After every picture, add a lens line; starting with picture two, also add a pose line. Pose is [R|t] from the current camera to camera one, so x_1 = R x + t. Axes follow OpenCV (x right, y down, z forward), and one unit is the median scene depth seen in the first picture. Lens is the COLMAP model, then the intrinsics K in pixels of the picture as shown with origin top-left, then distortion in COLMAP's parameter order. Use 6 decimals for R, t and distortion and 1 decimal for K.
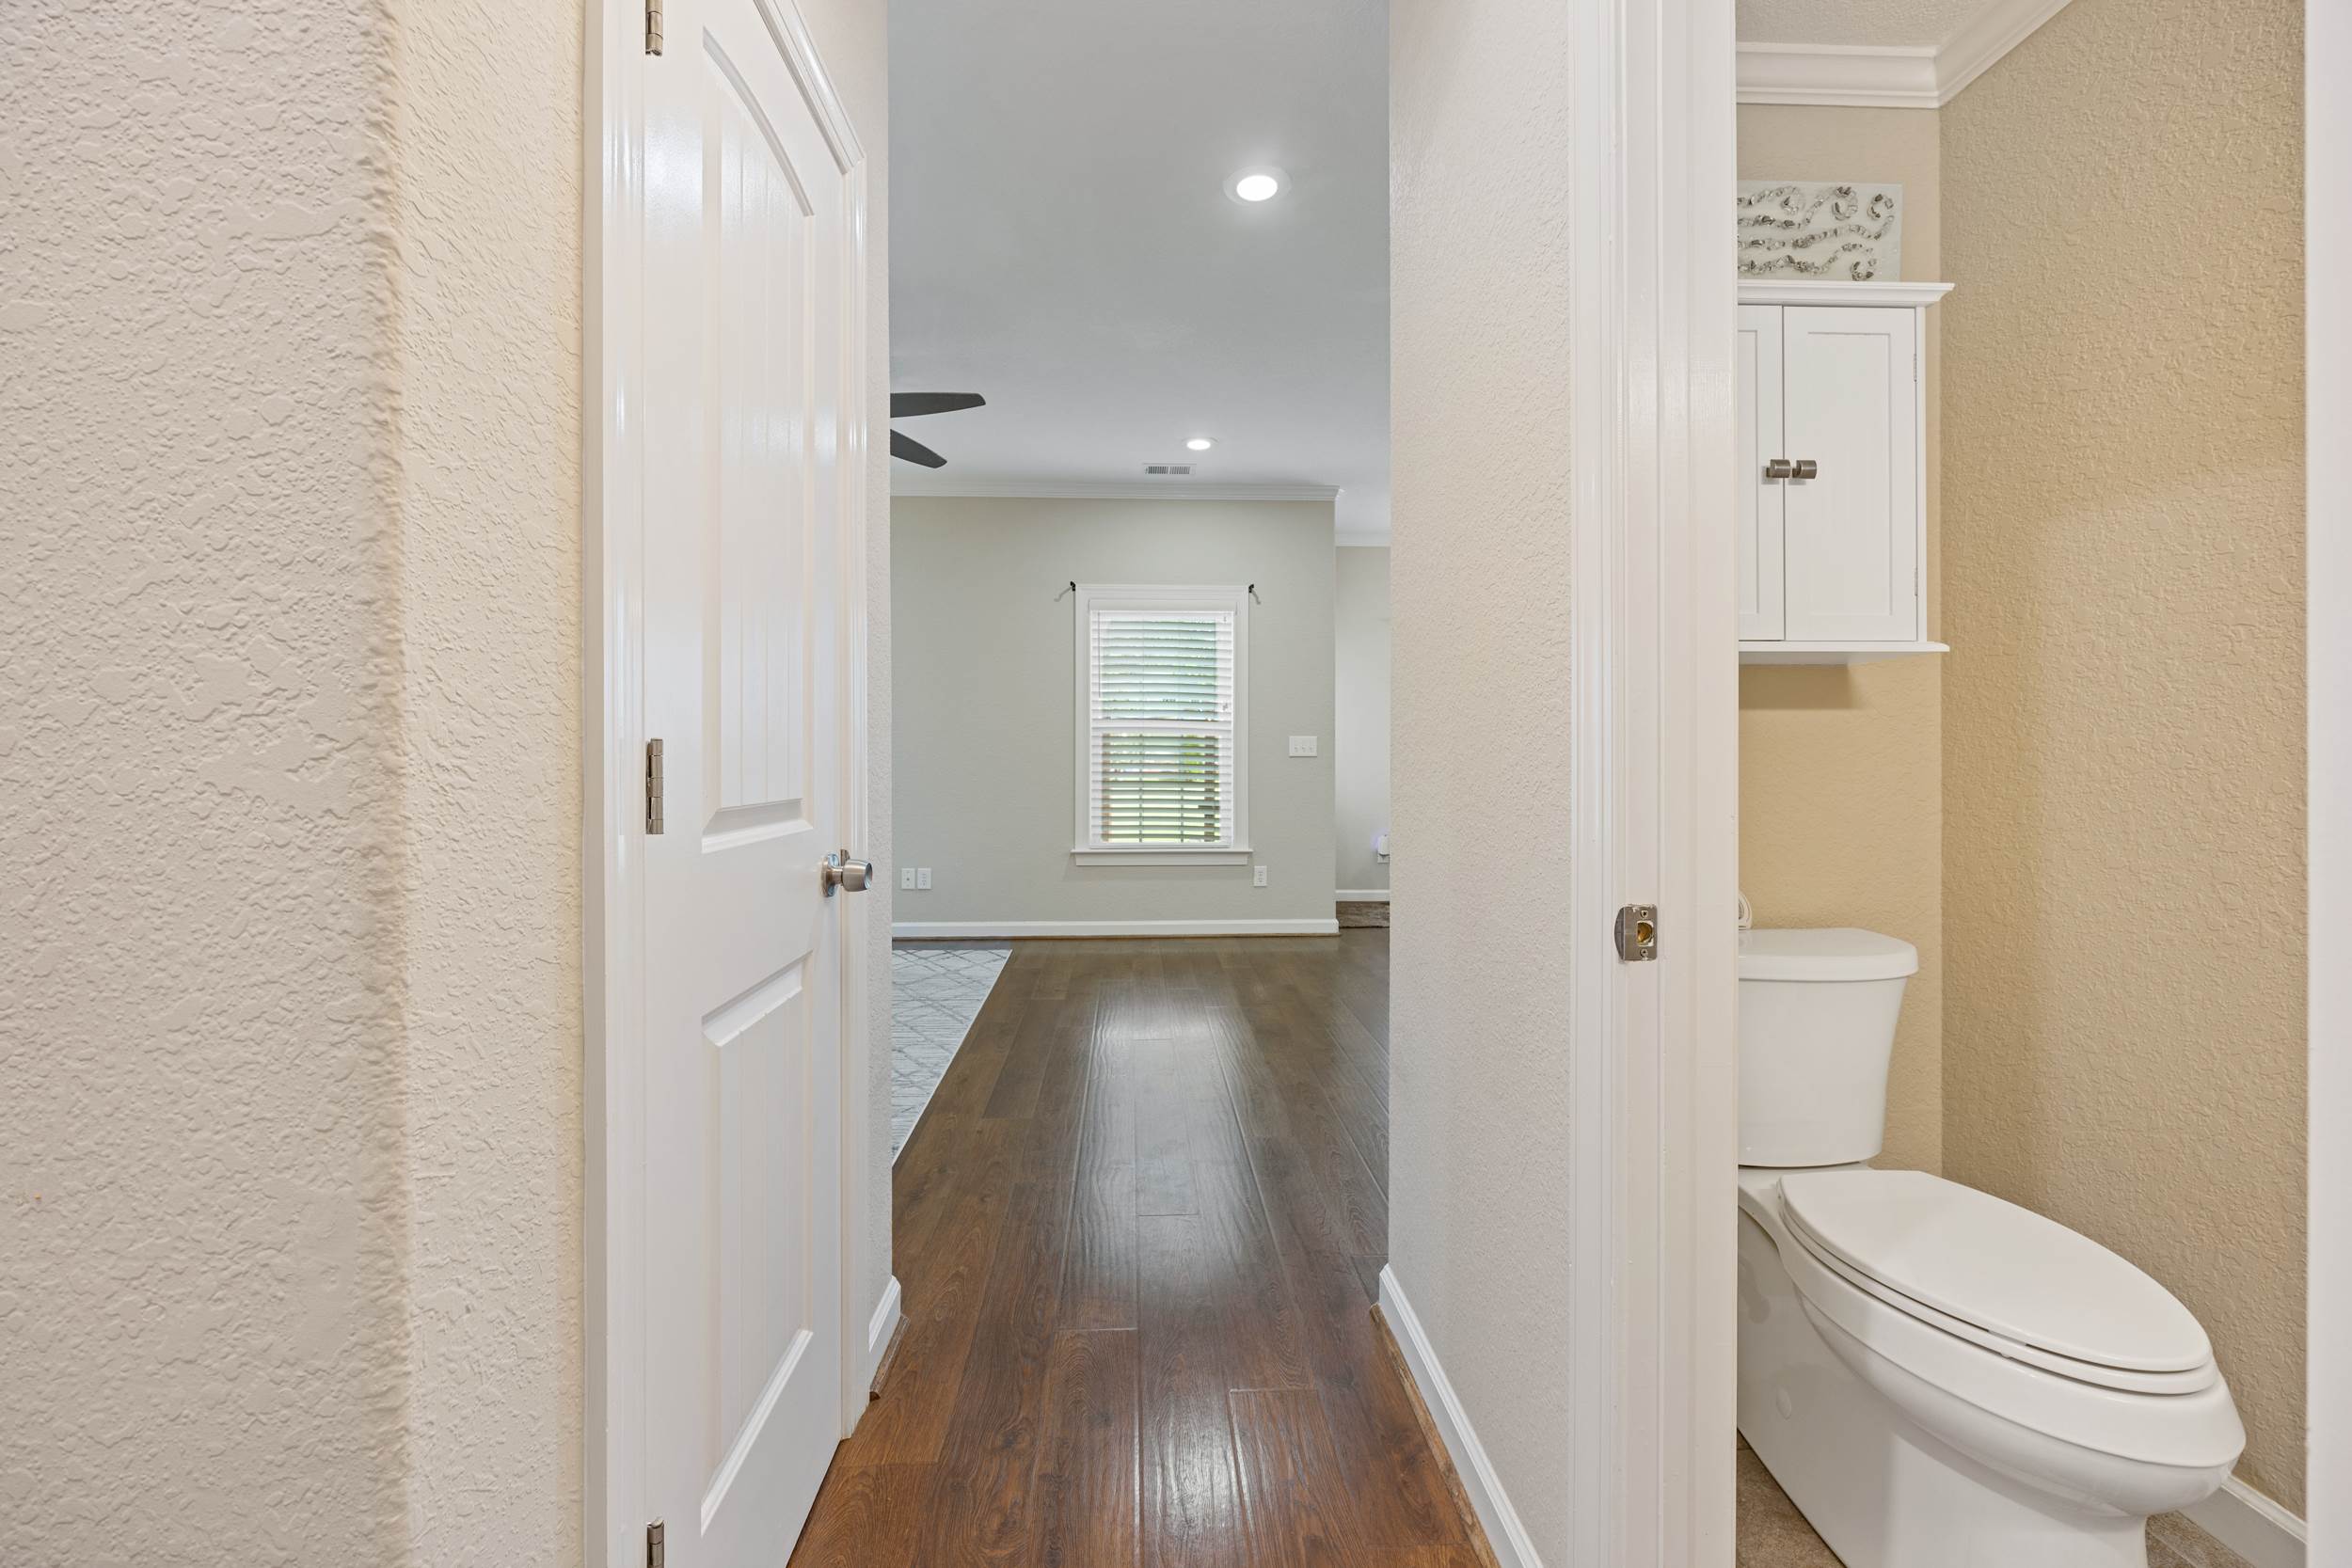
lens RADIAL K [[916.9, 0, 1167.2], [0, 916.9, 772.6], [0, 0, 1]] dist [-0.000447, 0.000041]
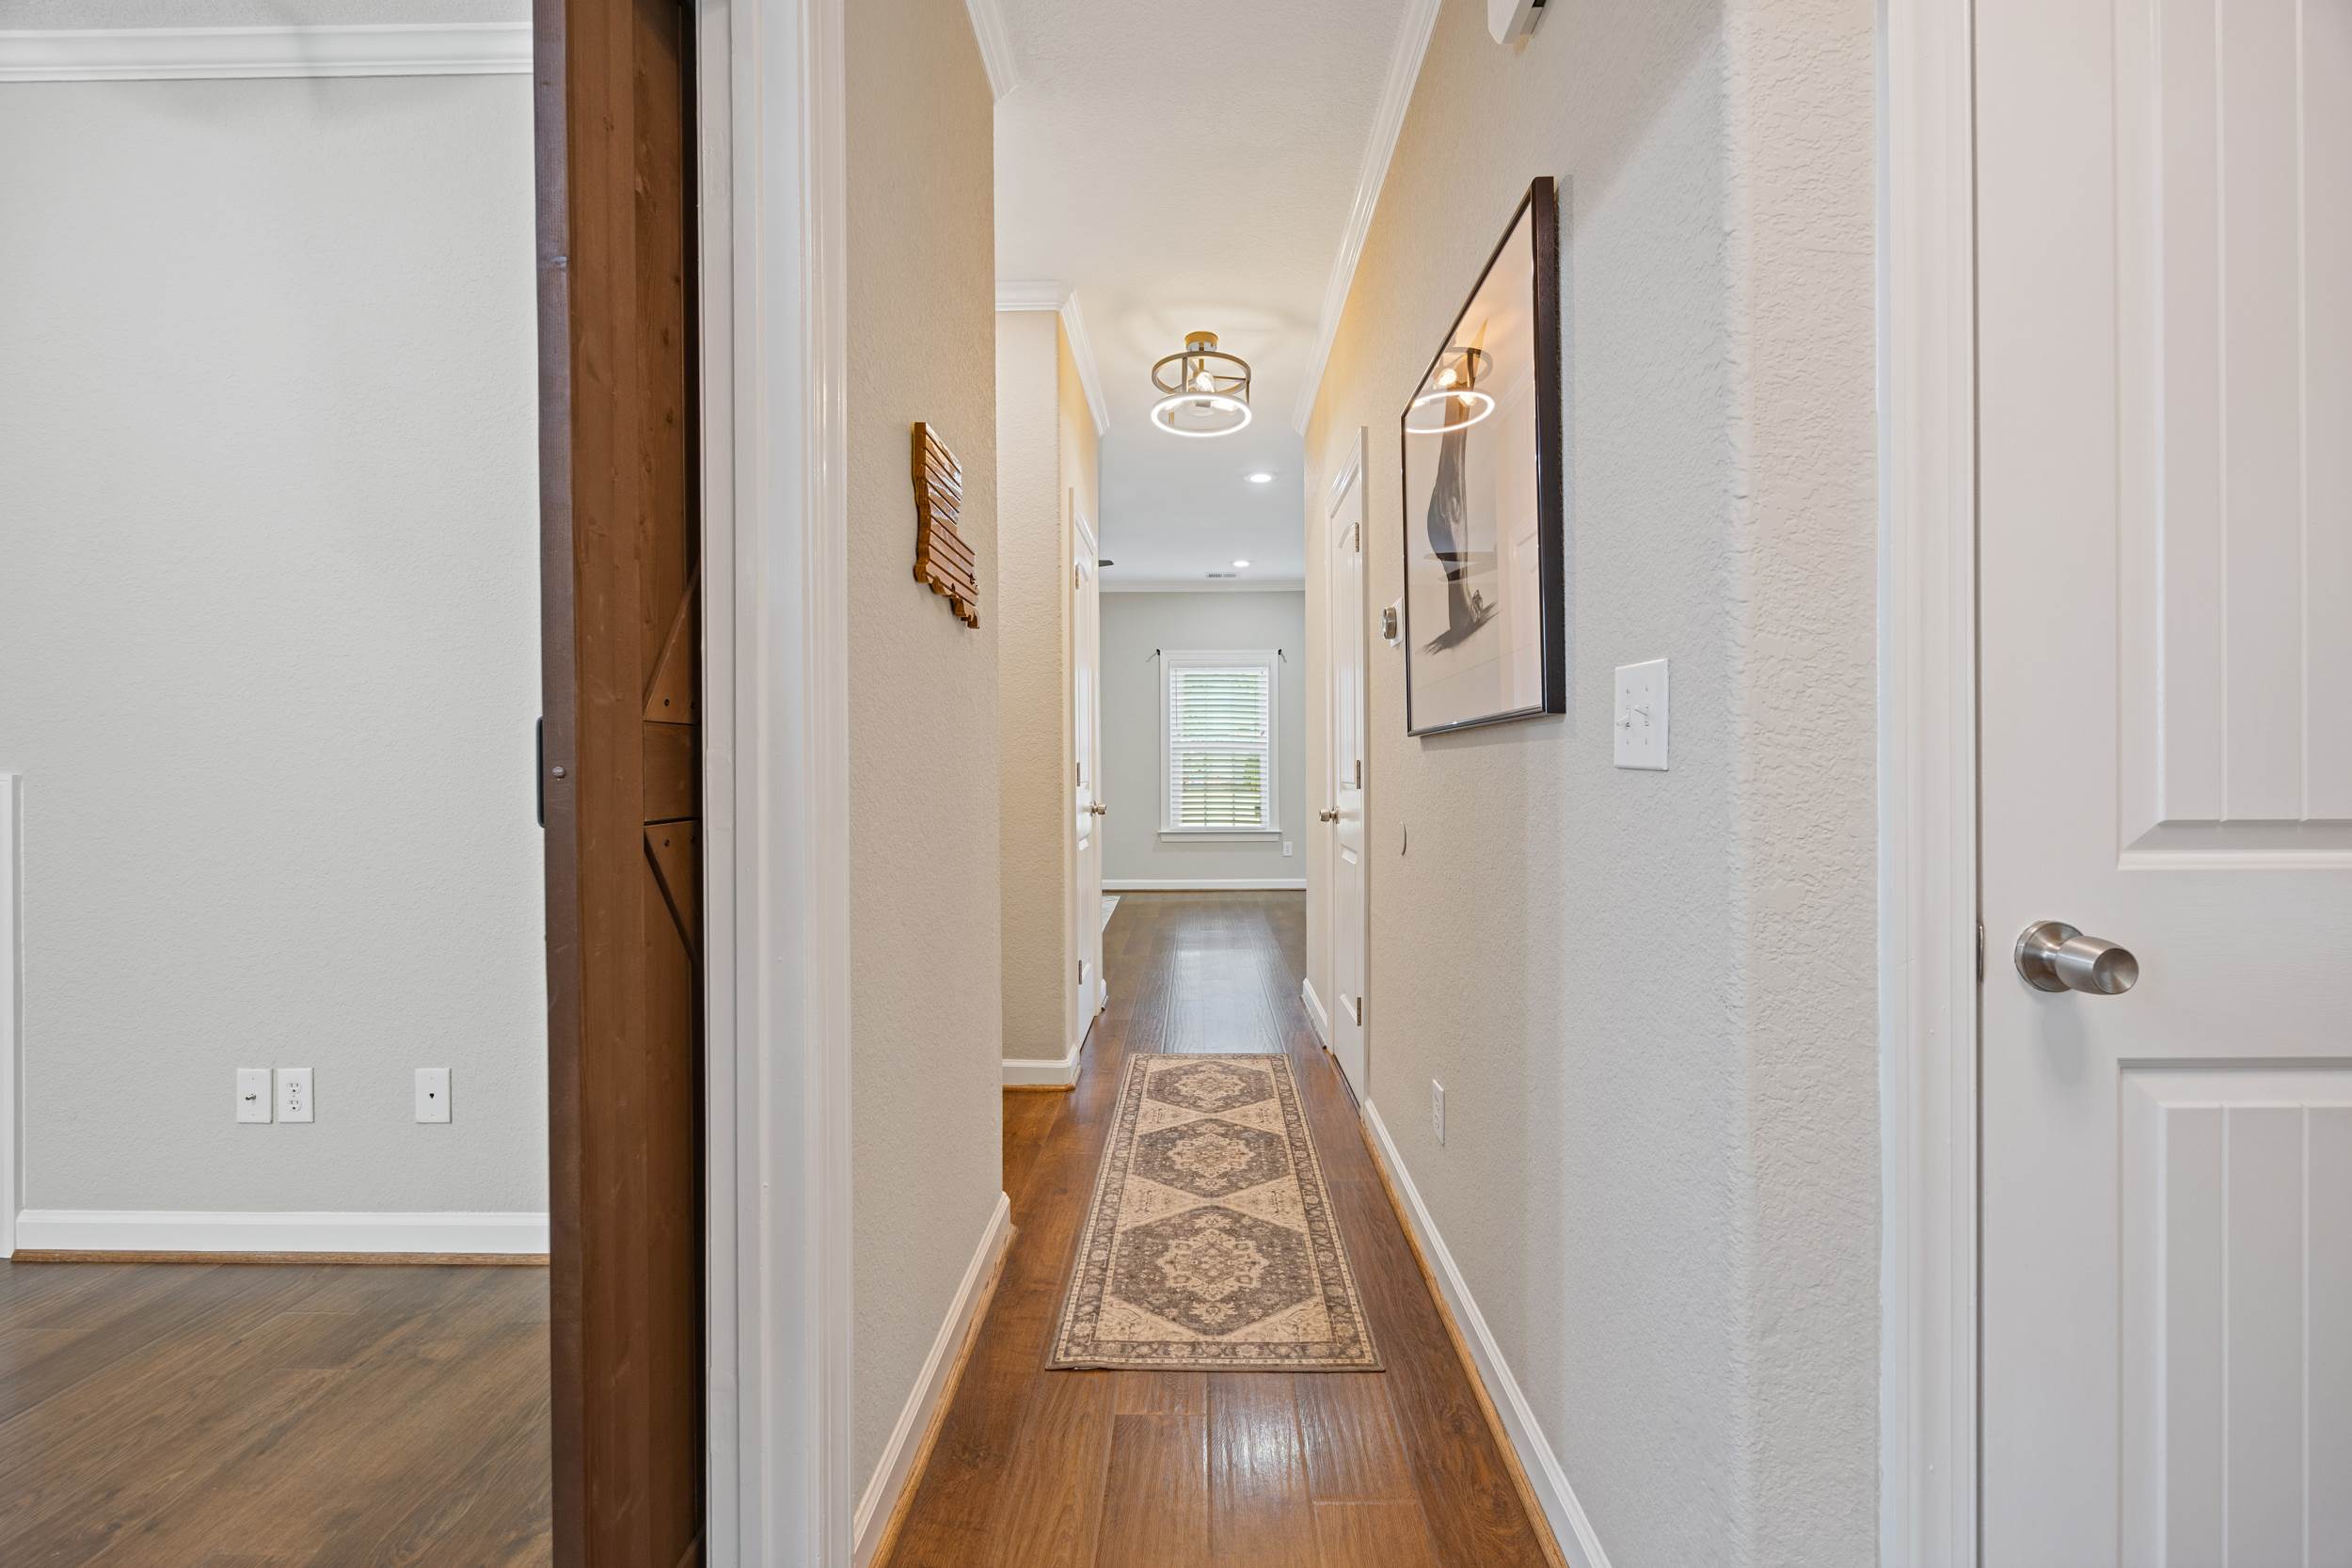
lens RADIAL K [[911.1, 0, 1189.1], [0, 911.1, 772.5], [0, 0, 1]] dist [-0.000372, -0.000076]
pose [[0.998697, -0.007034, -0.050537, 0.019410], [0.006389, 0.999896, -0.012927, 0.009346], [0.050623, 0.012588, 0.998639, -0.467320]]
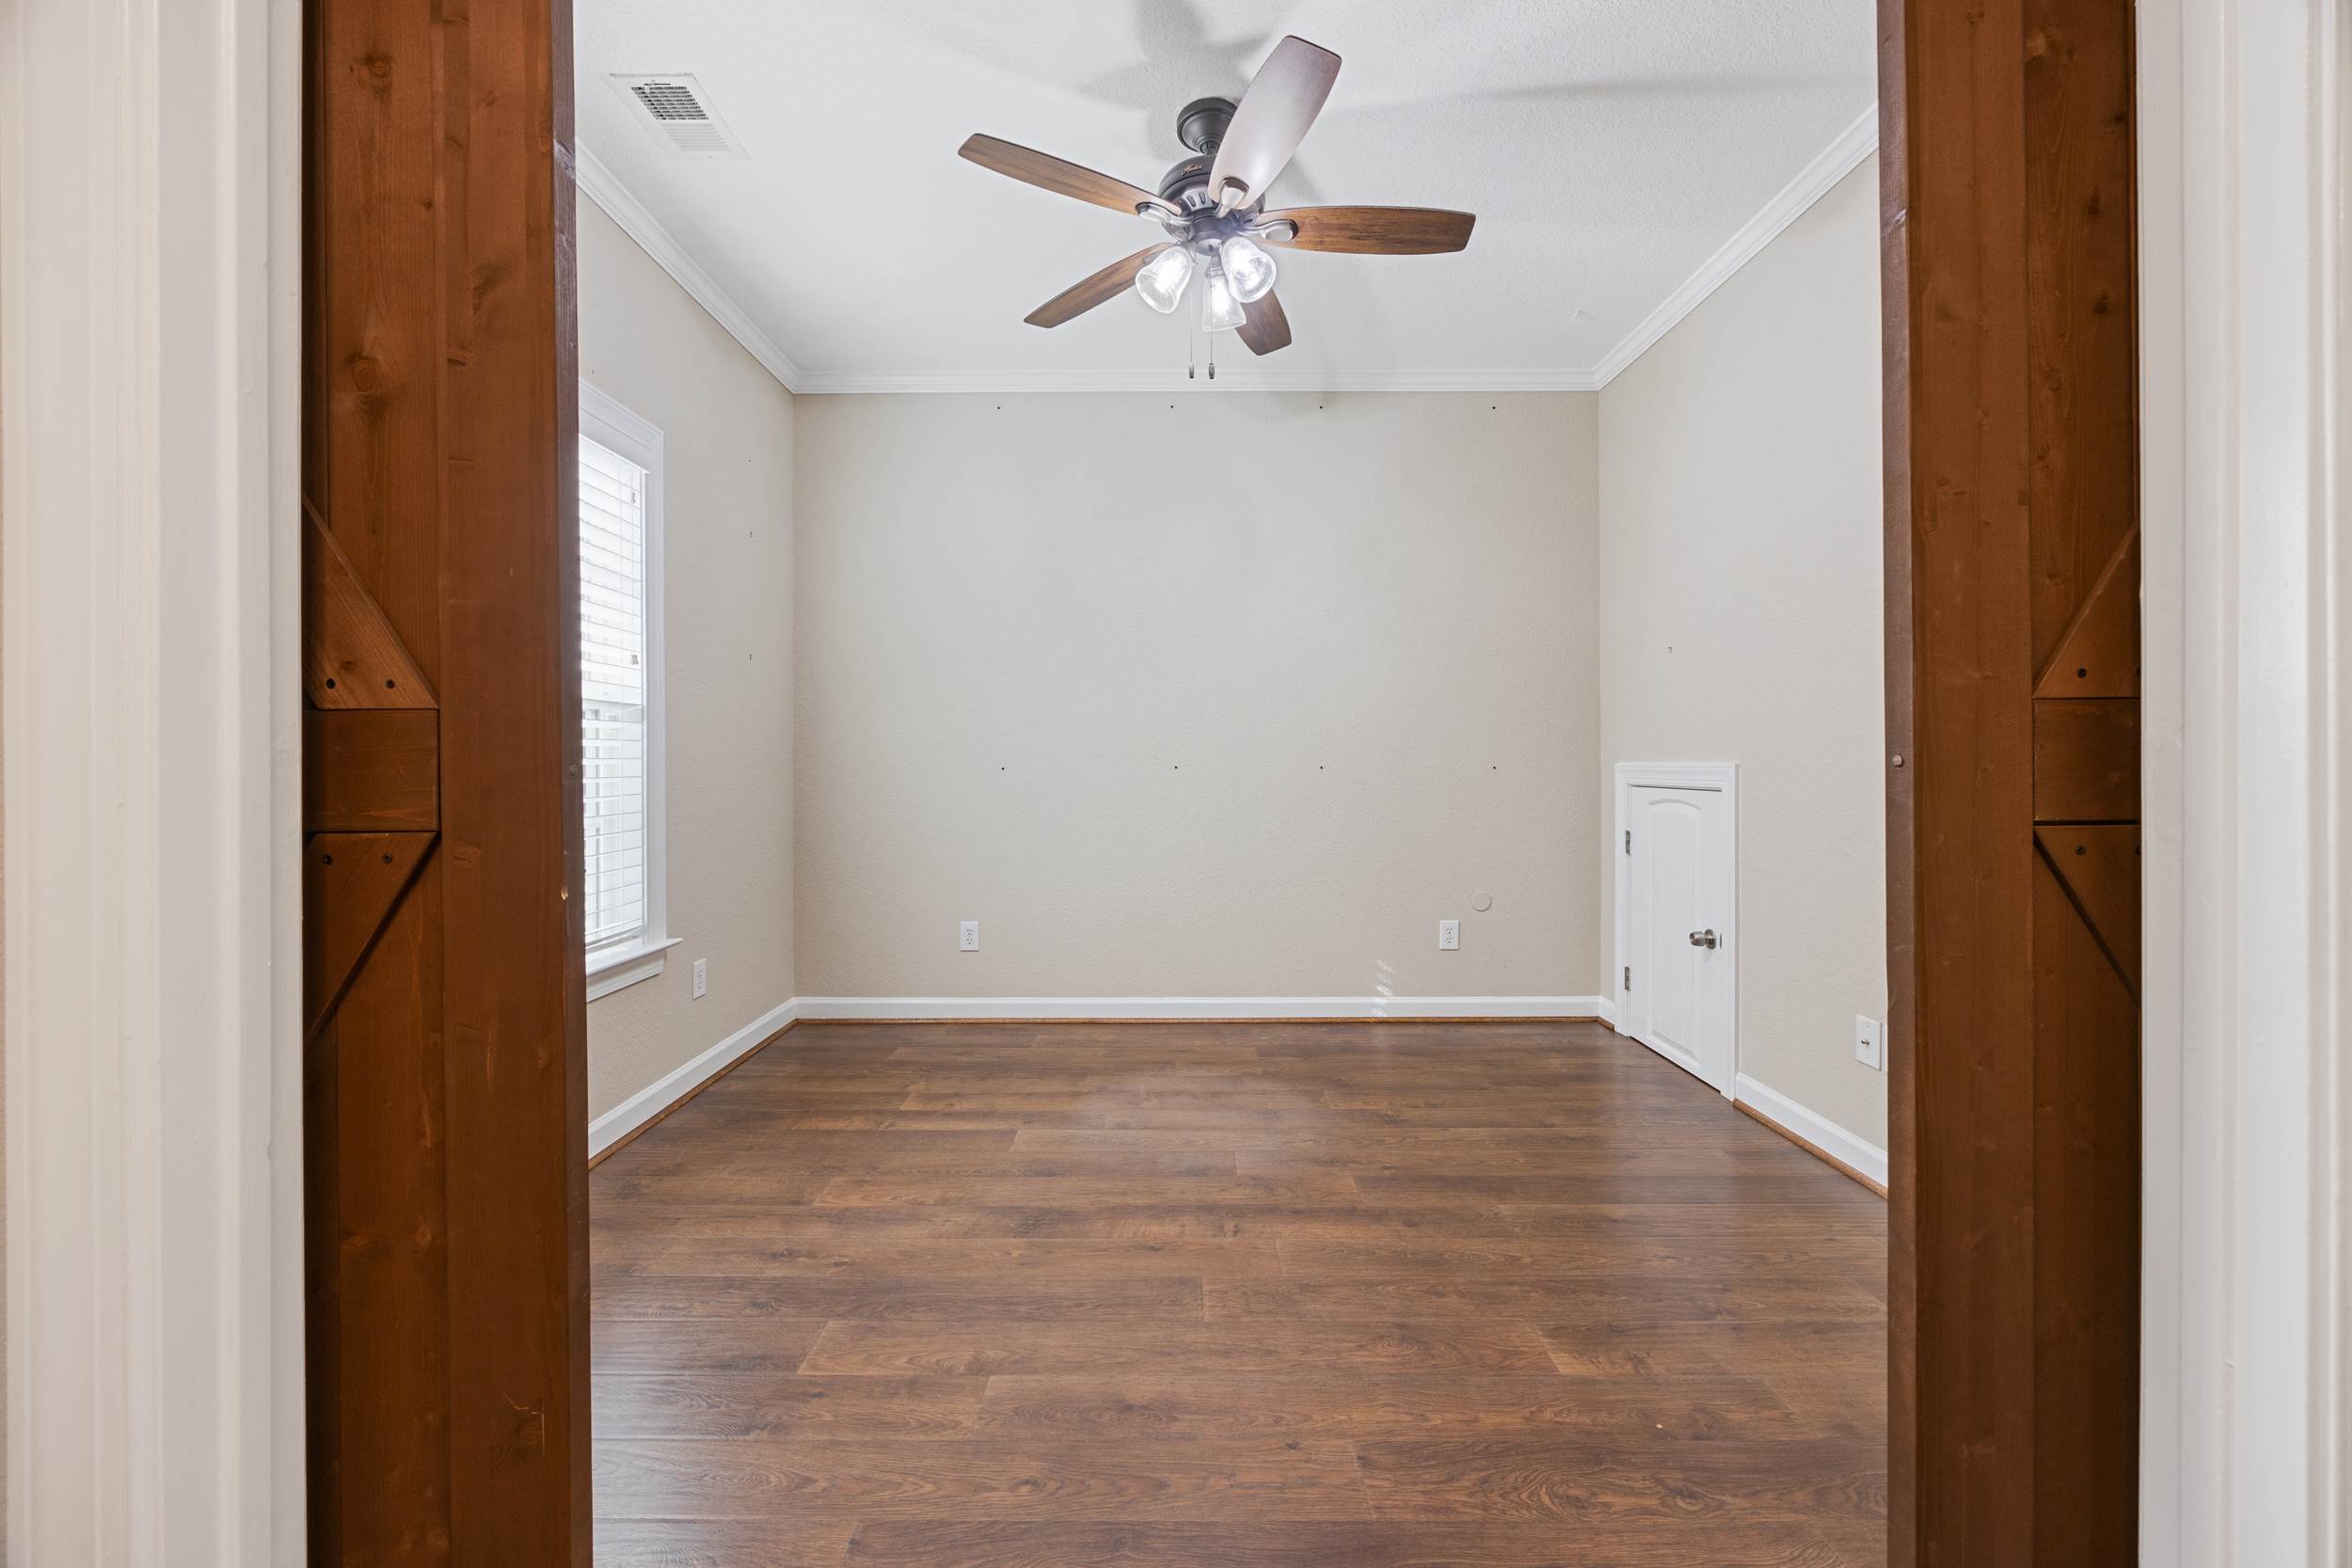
lens RADIAL K [[905.6, 0, 1169.1], [0, 905.6, 772.7], [0, 0, 1]] dist [-0.001812, 0.000070]
pose [[-0.038868, 0.005316, -0.999230, 0.057641], [-0.012902, 0.999900, 0.005821, 0.009163], [0.999161, 0.013119, -0.038795, -0.426232]]
